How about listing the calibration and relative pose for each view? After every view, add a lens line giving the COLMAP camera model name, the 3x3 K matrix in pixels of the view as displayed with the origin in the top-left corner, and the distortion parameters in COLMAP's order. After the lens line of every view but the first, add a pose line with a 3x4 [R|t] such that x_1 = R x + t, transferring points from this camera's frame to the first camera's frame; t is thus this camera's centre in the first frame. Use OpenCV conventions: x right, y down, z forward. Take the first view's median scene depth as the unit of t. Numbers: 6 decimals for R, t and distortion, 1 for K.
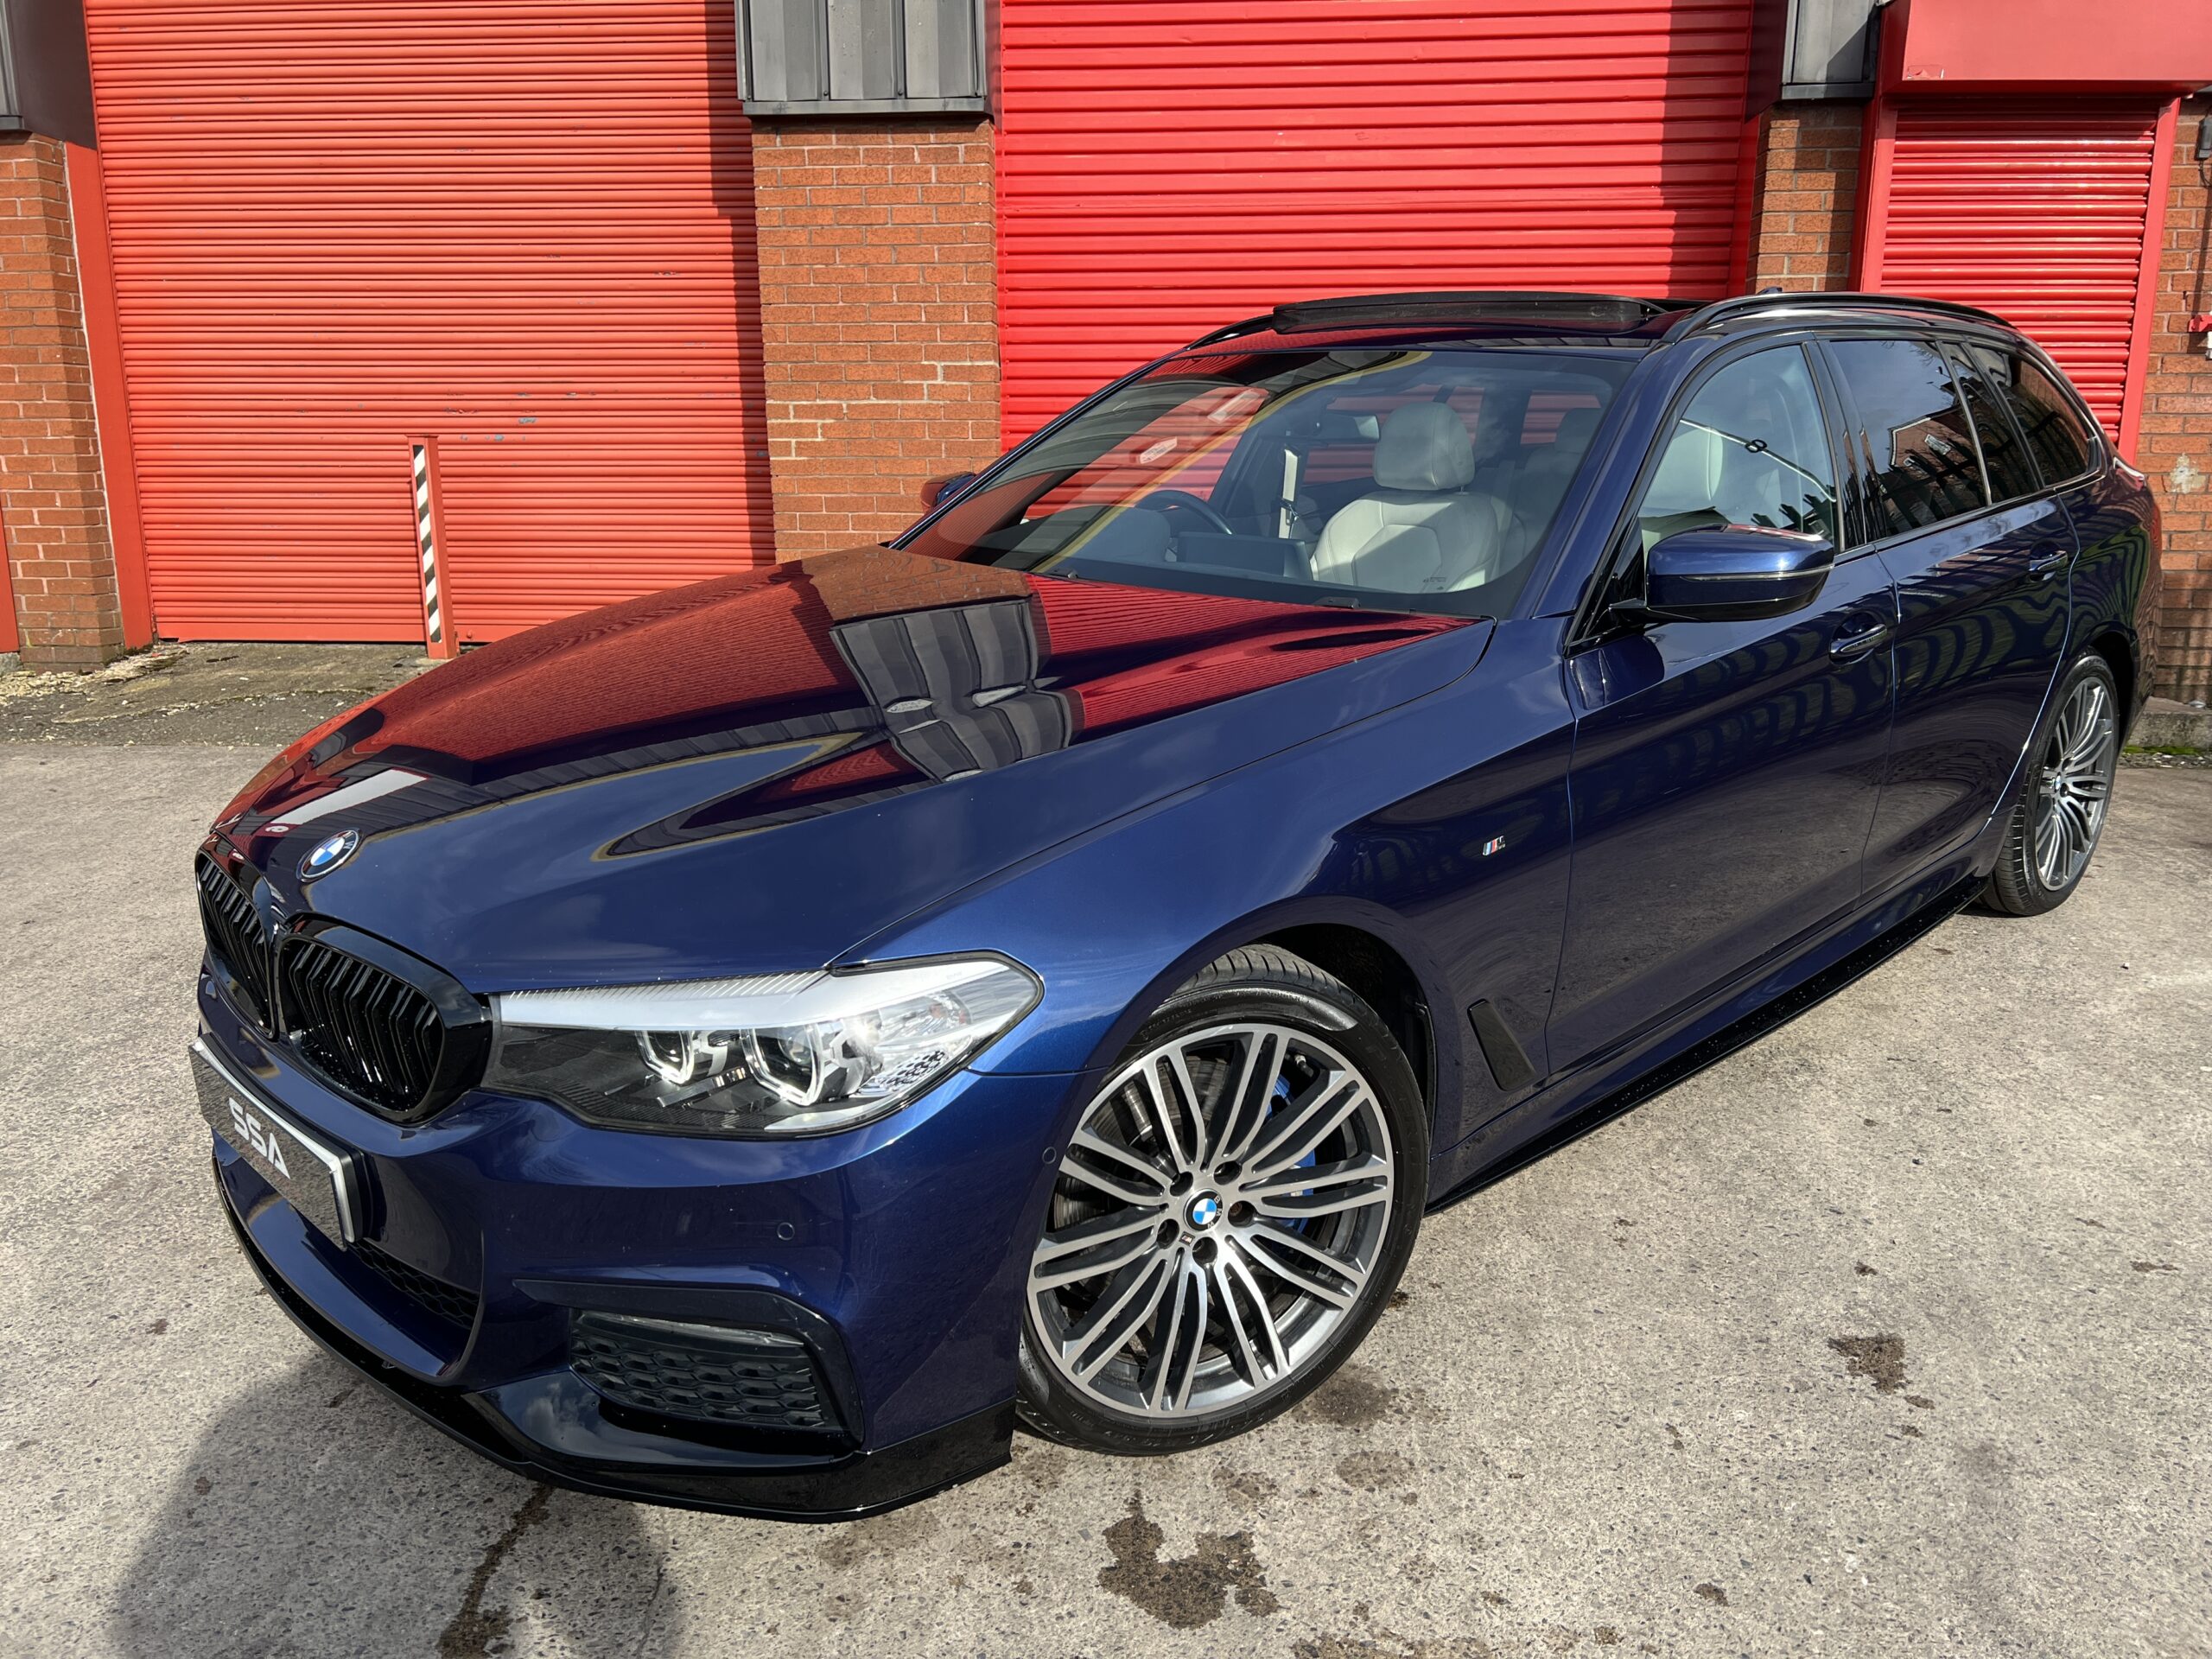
lens RADIAL K [[1668.7, 0, 1108.4], [0, 1668.7, 838.3], [0, 0, 1]] dist [0.039849, -0.047946]
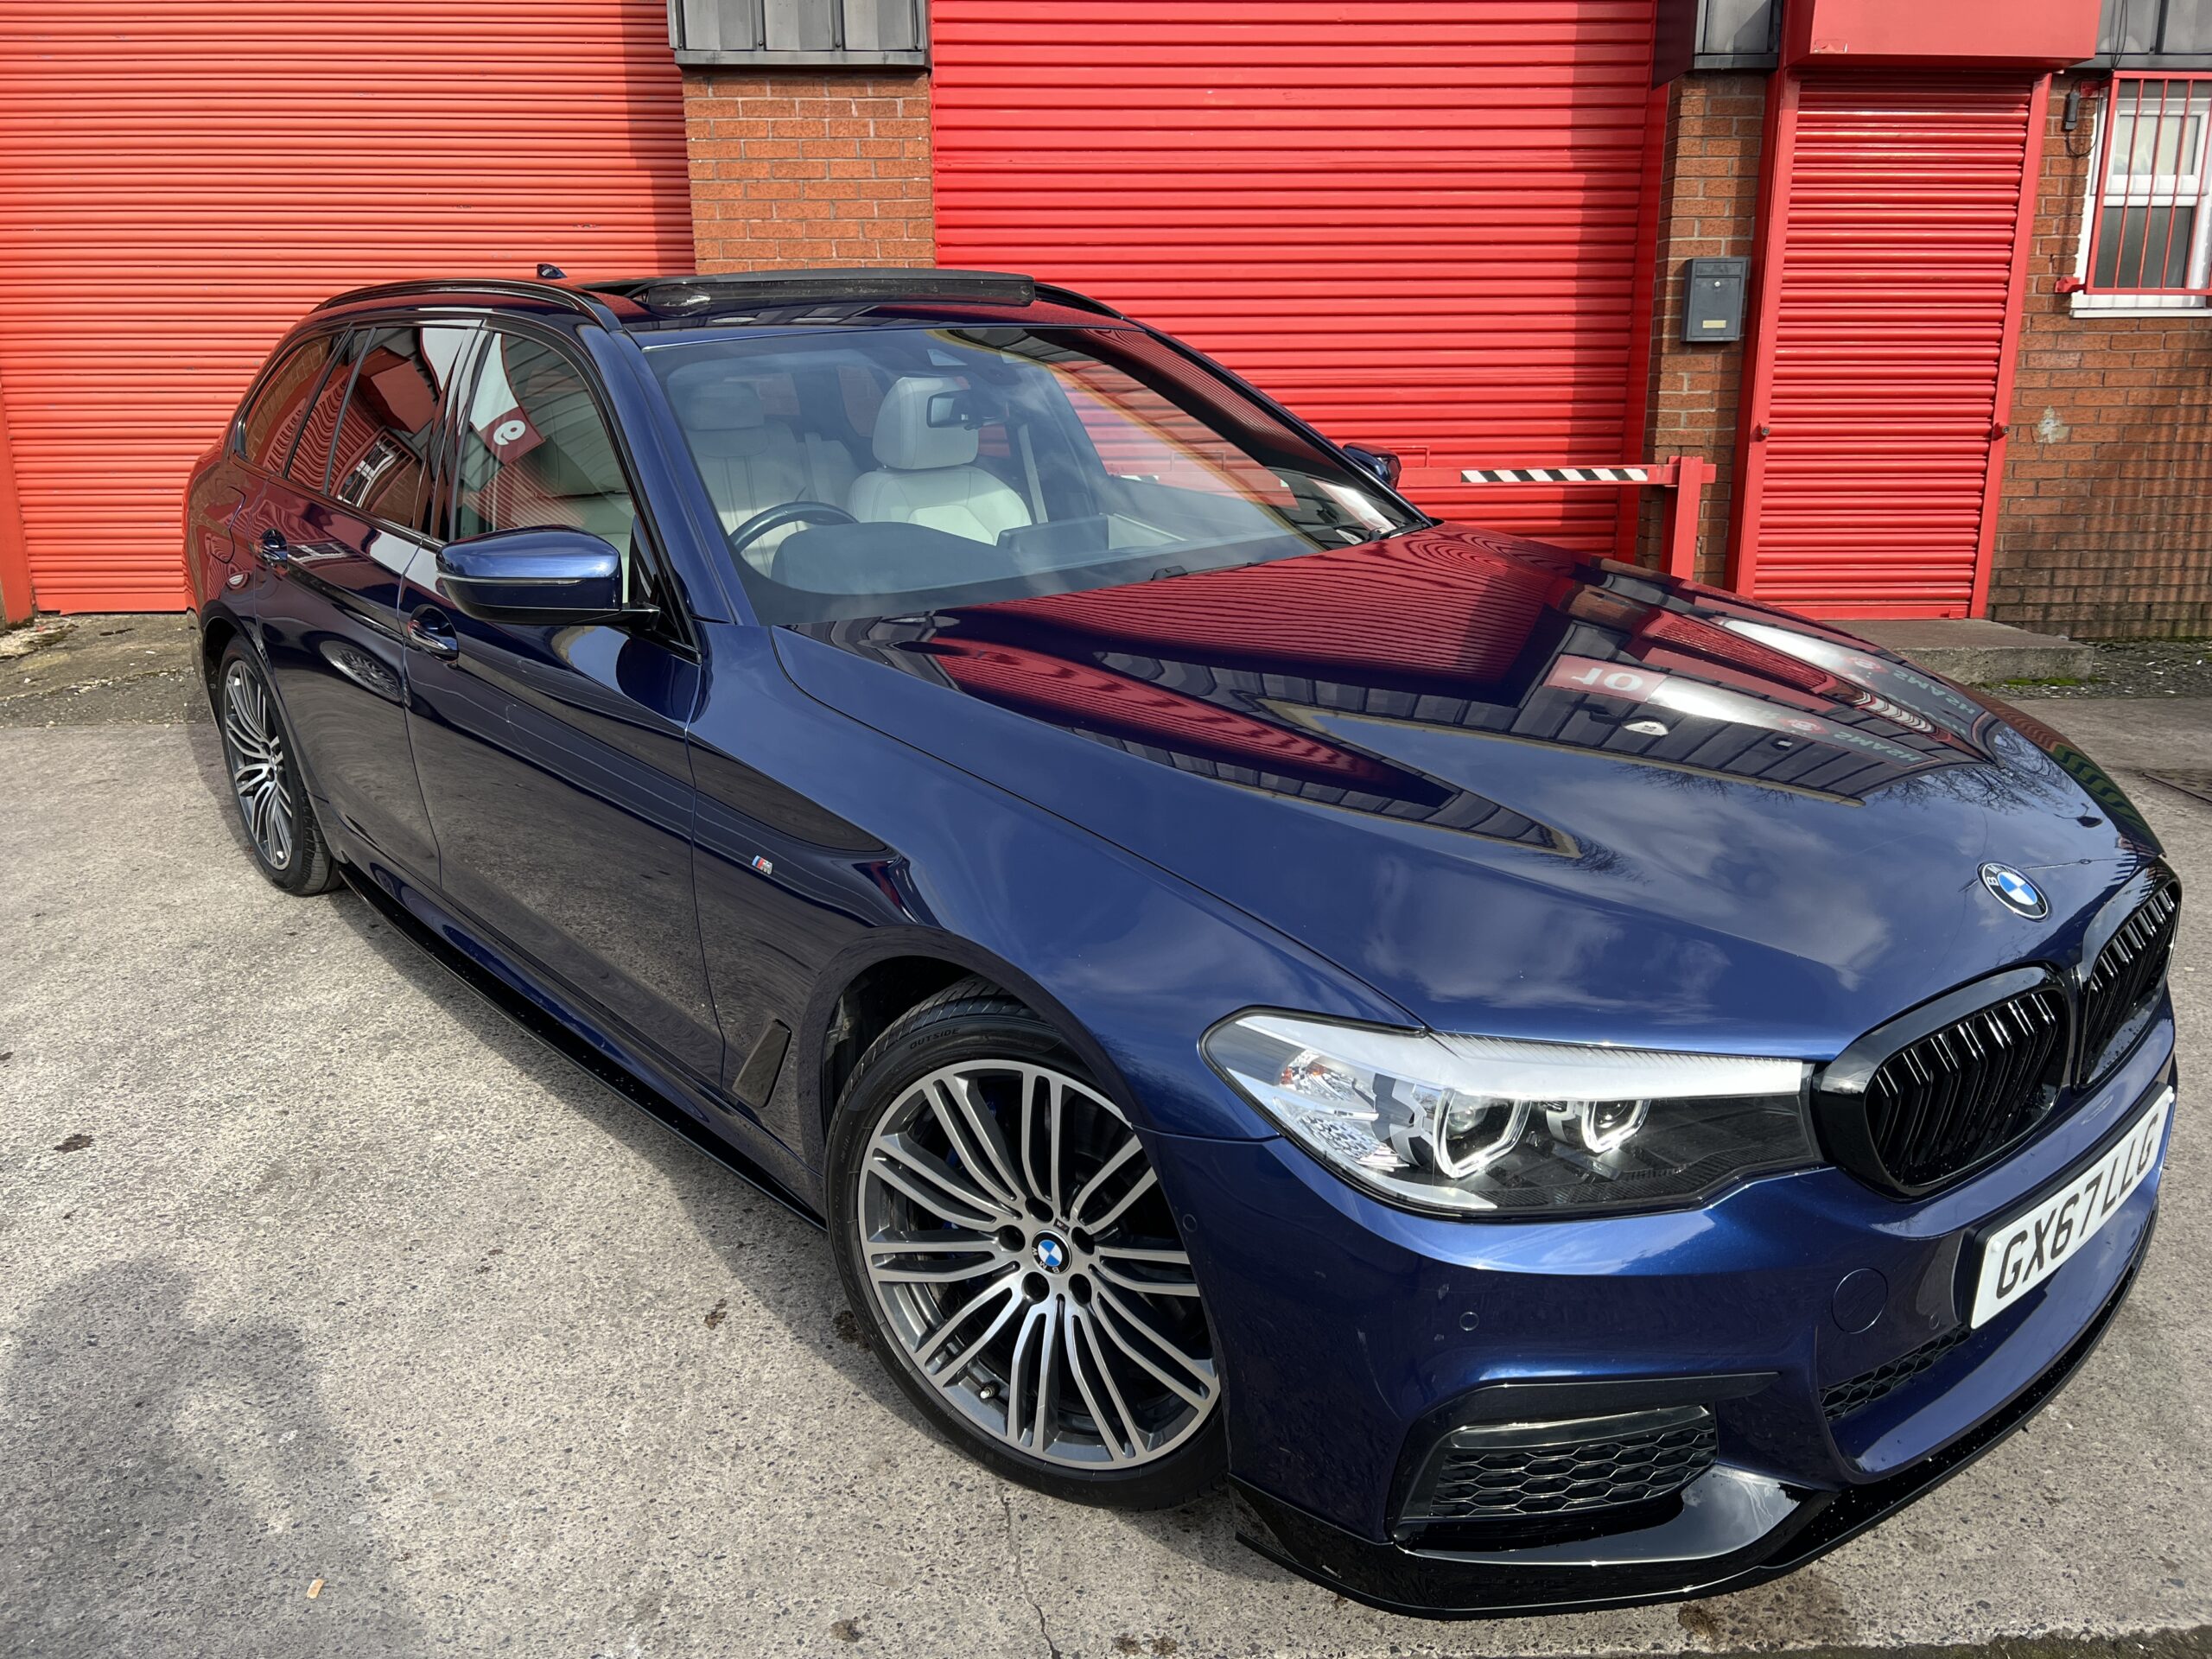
lens RADIAL K [[1668.7, 0, 1110.6], [0, 1668.7, 838.3], [0, 0, 1]] dist [0.039849, -0.047946]
pose [[0.993026, -0.033735, 0.112966, -0.100700], [0.030342, 0.999039, 0.031621, -0.003879], [-0.113924, -0.027972, 0.993096, -0.015023]]
